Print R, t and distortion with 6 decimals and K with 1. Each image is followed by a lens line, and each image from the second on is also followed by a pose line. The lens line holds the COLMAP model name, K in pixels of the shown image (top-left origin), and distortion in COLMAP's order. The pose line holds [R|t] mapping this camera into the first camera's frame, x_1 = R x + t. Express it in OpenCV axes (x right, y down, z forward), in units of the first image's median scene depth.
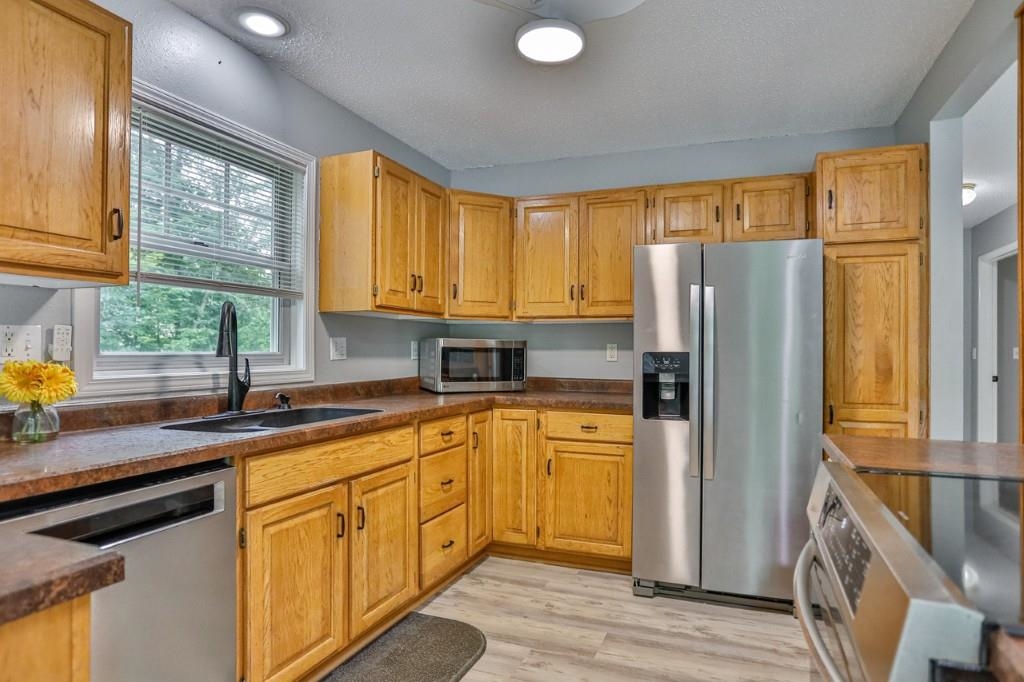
lens RADIAL K [[553.4, 0, 566.5], [0, 553.4, 336.2], [0, 0, 1]] dist [-0.054405, 0.024593]
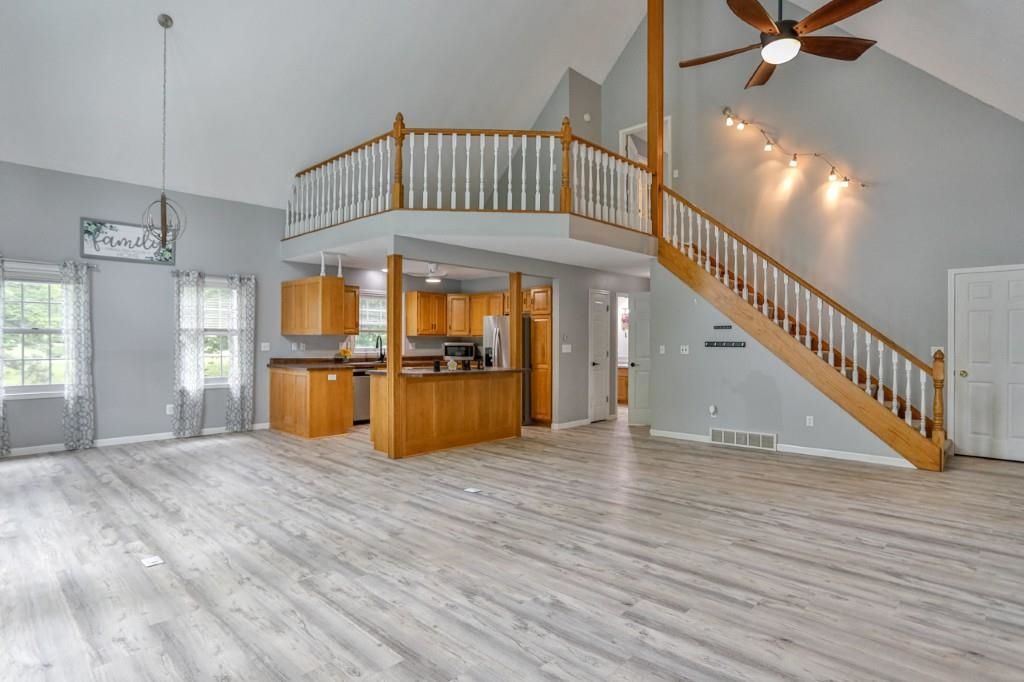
lens RADIAL K [[553.4, 0, 531.8], [0, 553.4, 345.8], [0, 0, 1]] dist [-0.054405, 0.024593]
pose [[0.906008, 0.006837, -0.423206, 1.817595], [0.007896, 0.999423, 0.033049, -0.092022], [0.423188, -0.033284, 0.905431, -1.915034]]
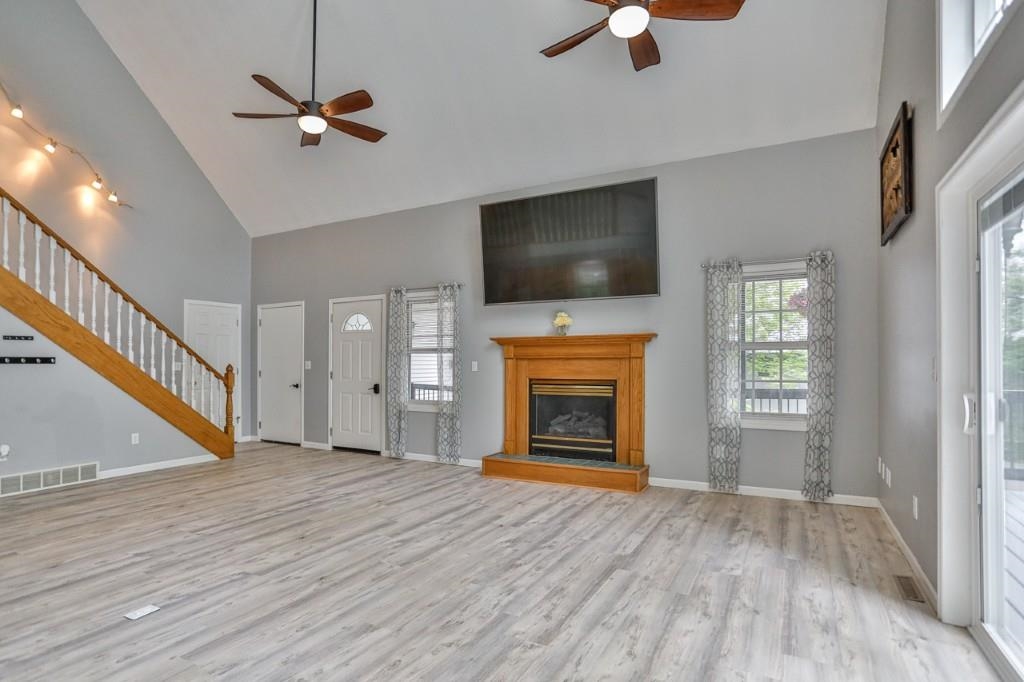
lens RADIAL K [[553.4, 0, 487.5], [0, 553.4, 366.1], [0, 0, 1]] dist [-0.054405, 0.024593]
pose [[0.199434, -0.006020, 0.979893, 0.049681], [-0.024999, 0.999624, 0.011229, -0.050105], [-0.979592, -0.026736, 0.199209, -1.215061]]
